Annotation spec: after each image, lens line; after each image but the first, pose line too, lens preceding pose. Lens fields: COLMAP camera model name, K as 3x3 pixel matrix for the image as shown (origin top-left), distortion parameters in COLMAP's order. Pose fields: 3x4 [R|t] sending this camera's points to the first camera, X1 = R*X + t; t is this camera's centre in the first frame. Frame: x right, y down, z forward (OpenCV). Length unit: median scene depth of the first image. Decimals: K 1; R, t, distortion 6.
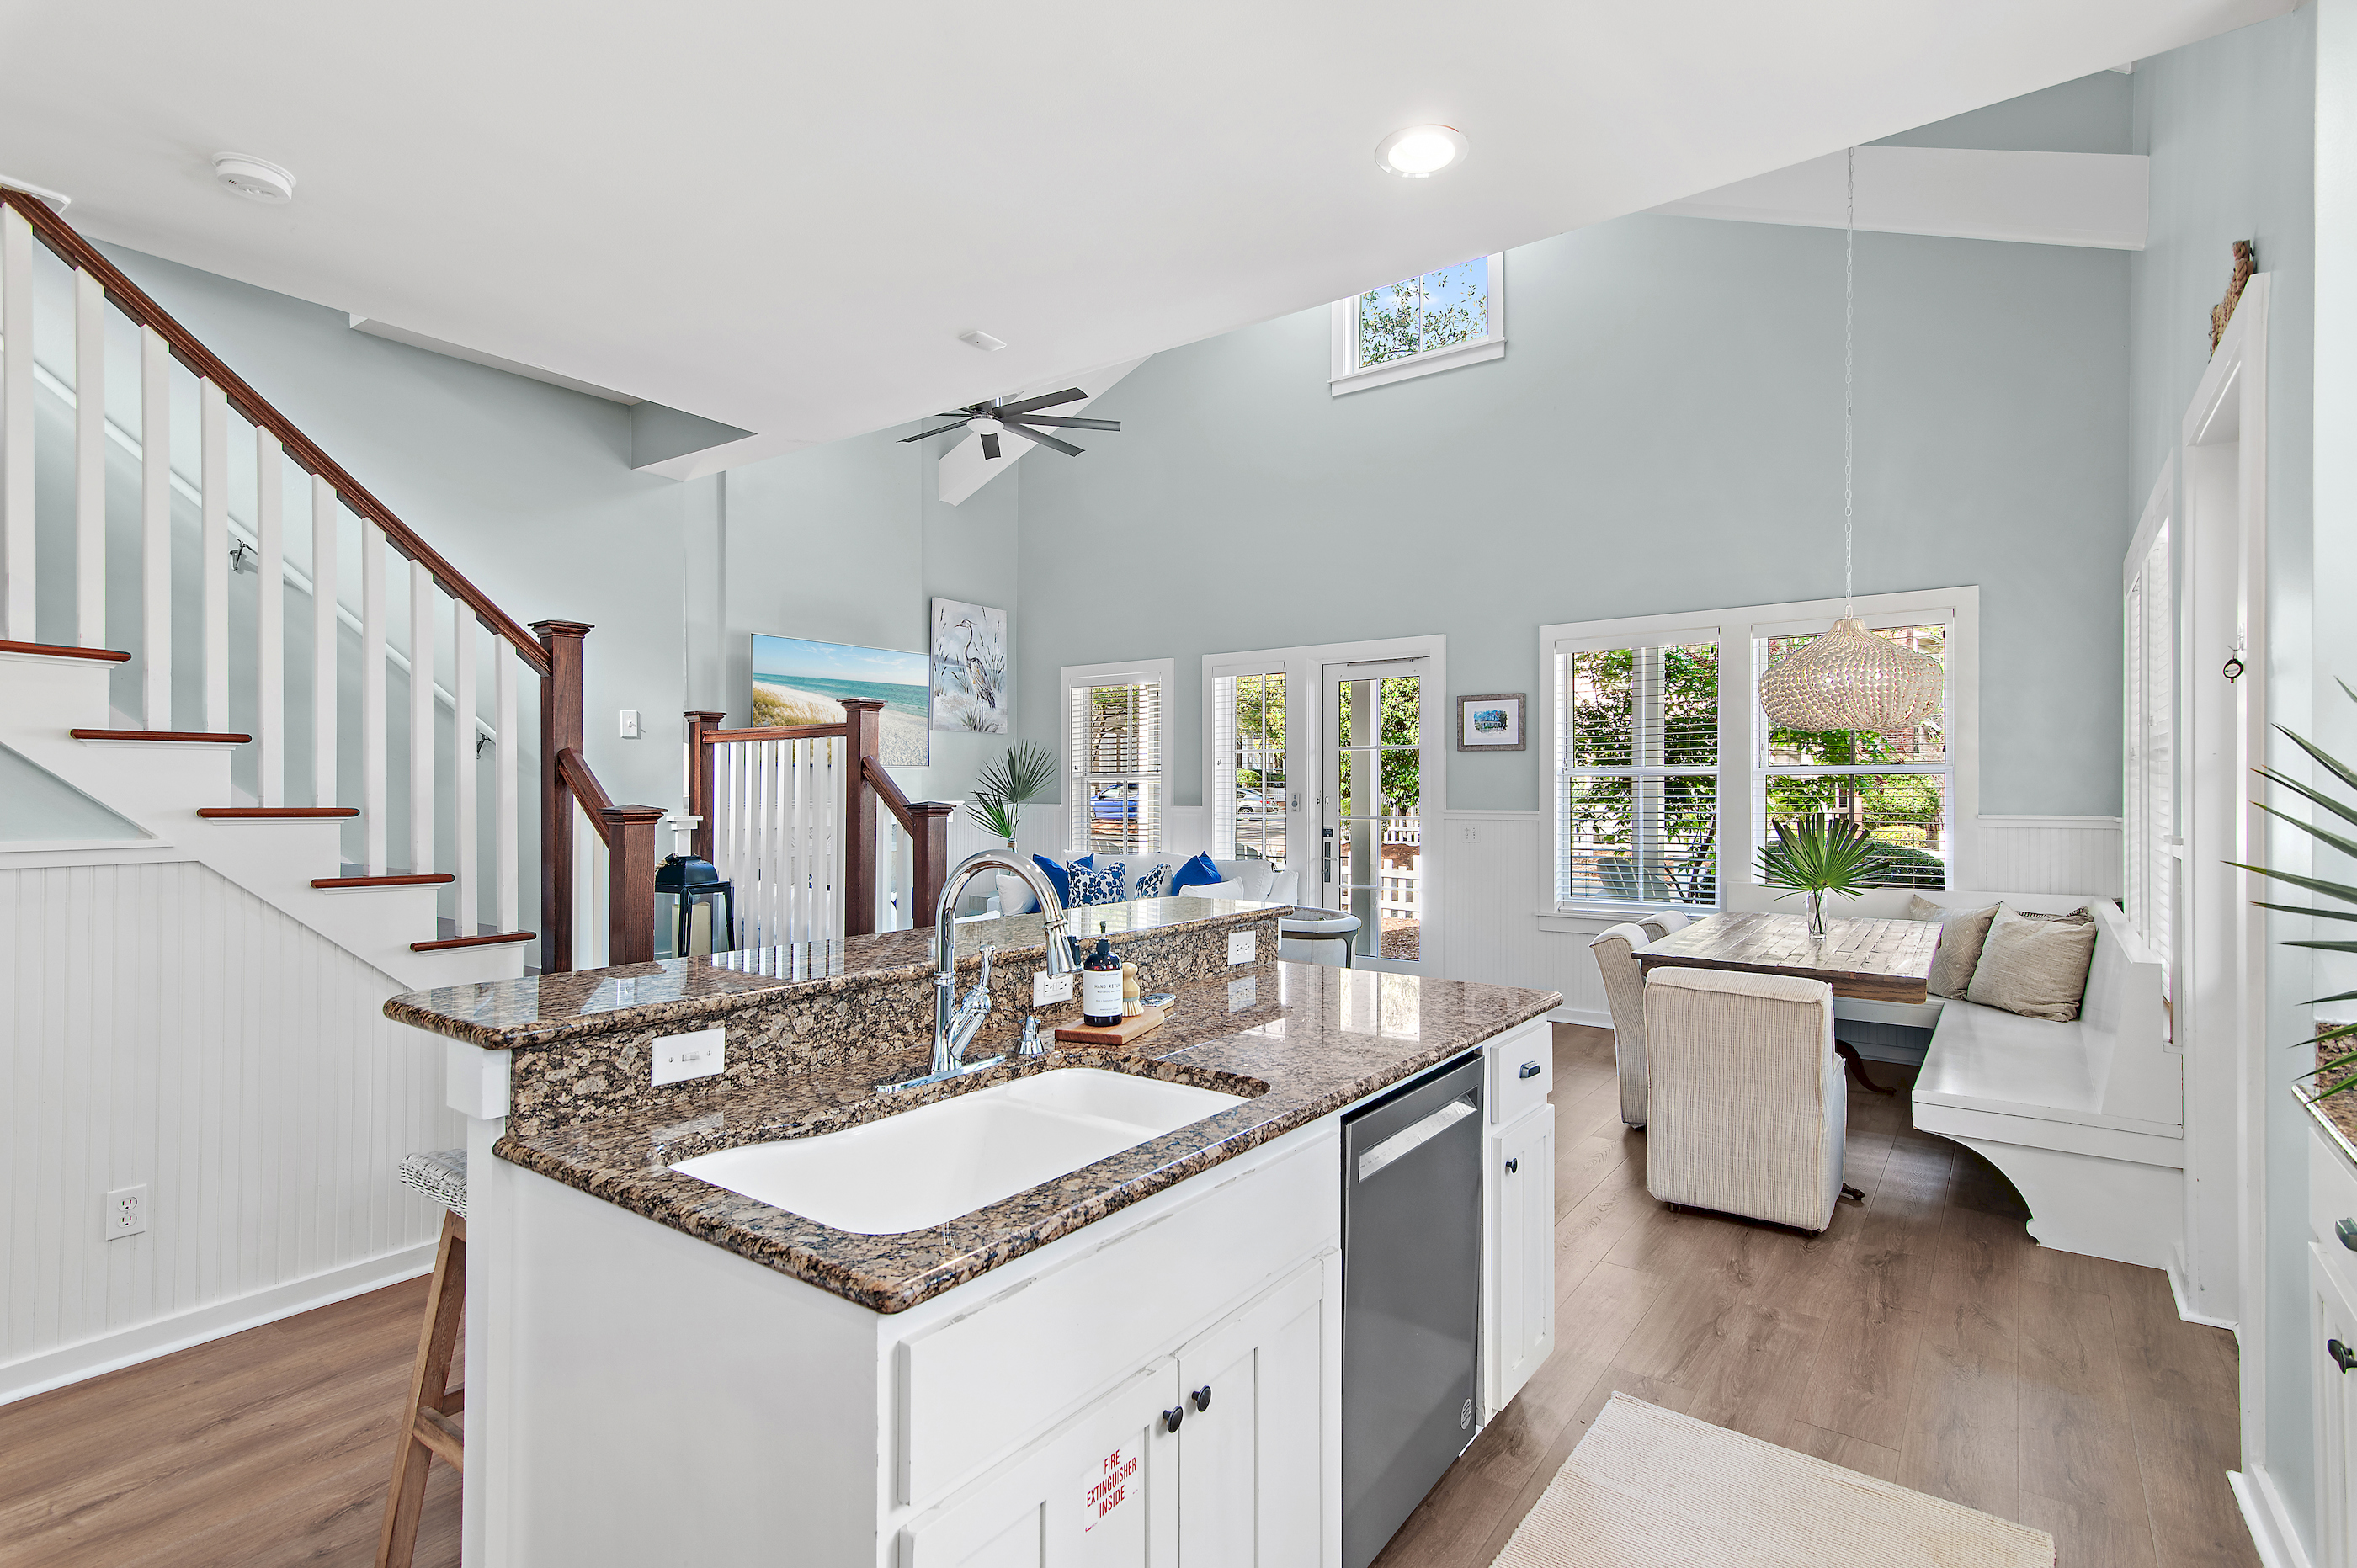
lens RADIAL K [[1133.8, 0, 1178.5], [0, 1133.8, 784.0], [0, 0, 1]] dist [0.025266, 0.001025]
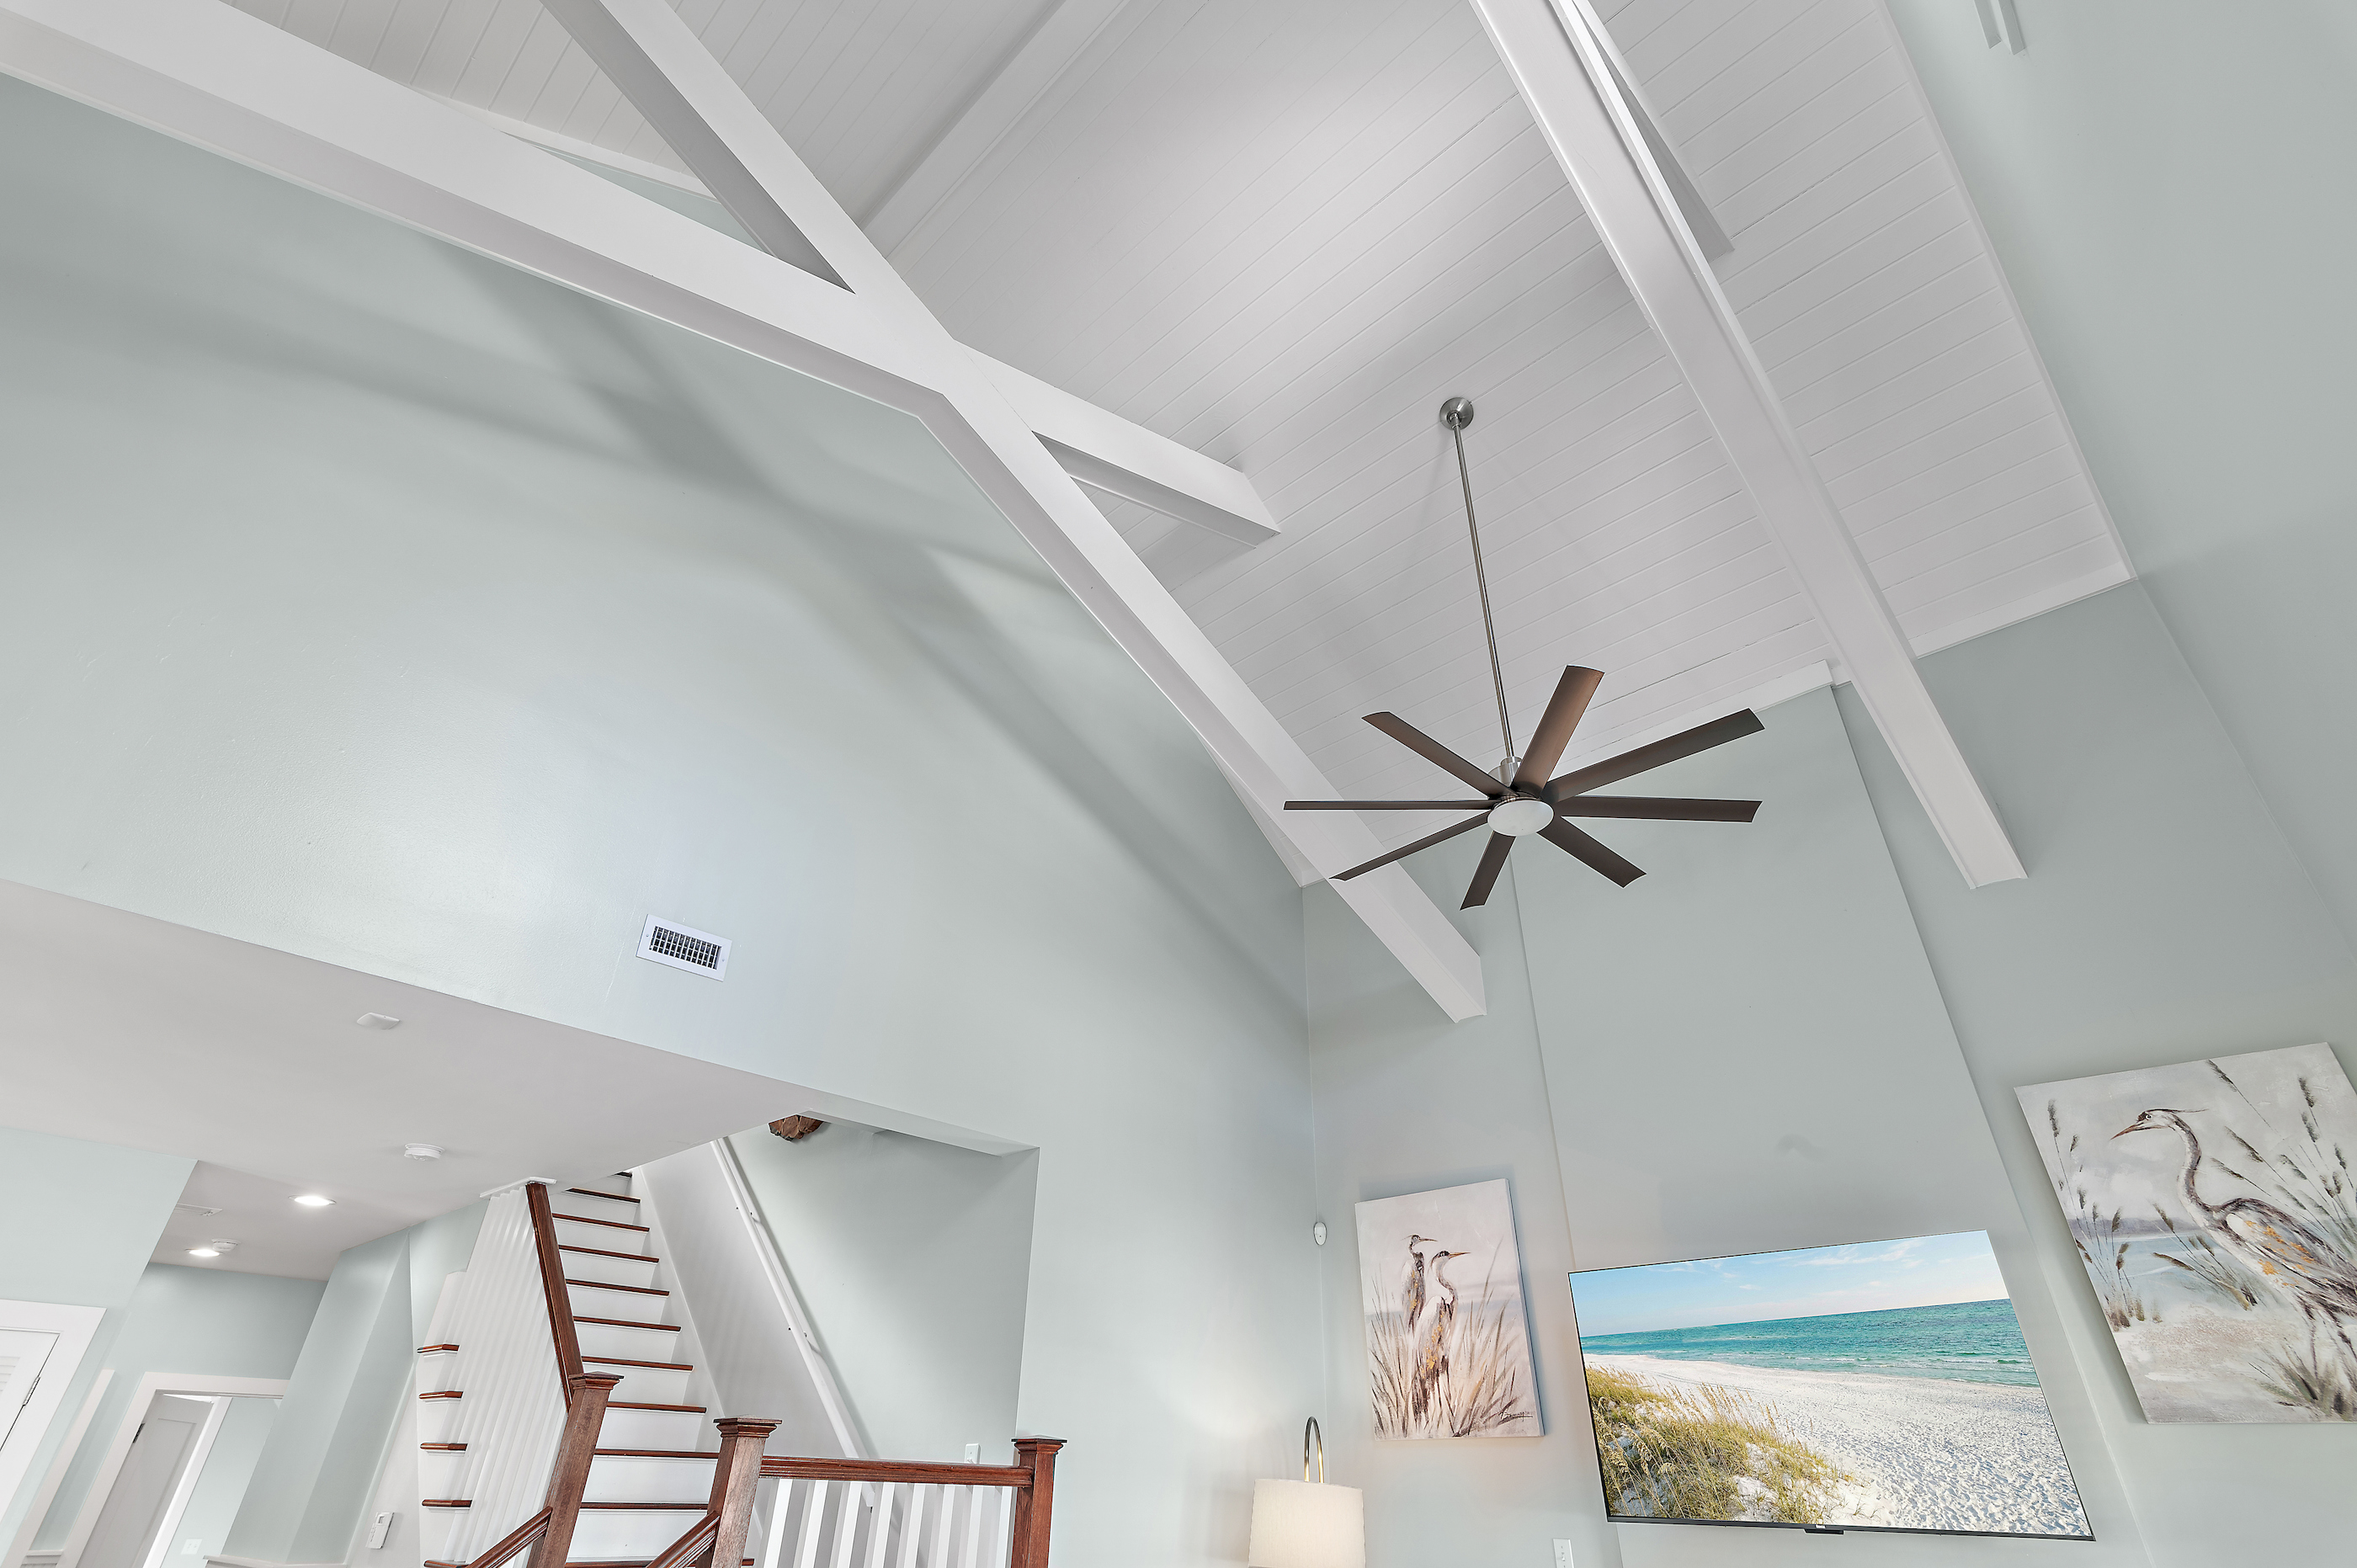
lens RADIAL K [[1138.3, 0, 1178.5], [0, 1138.3, 784.0], [0, 0, 1]] dist [0.021578, 0.000145]
pose [[-0.113979, -0.527833, -0.841666, 0.302076], [-0.010194, 0.847764, -0.530276, -0.020262], [0.993431, -0.051861, -0.102008, 0.778049]]
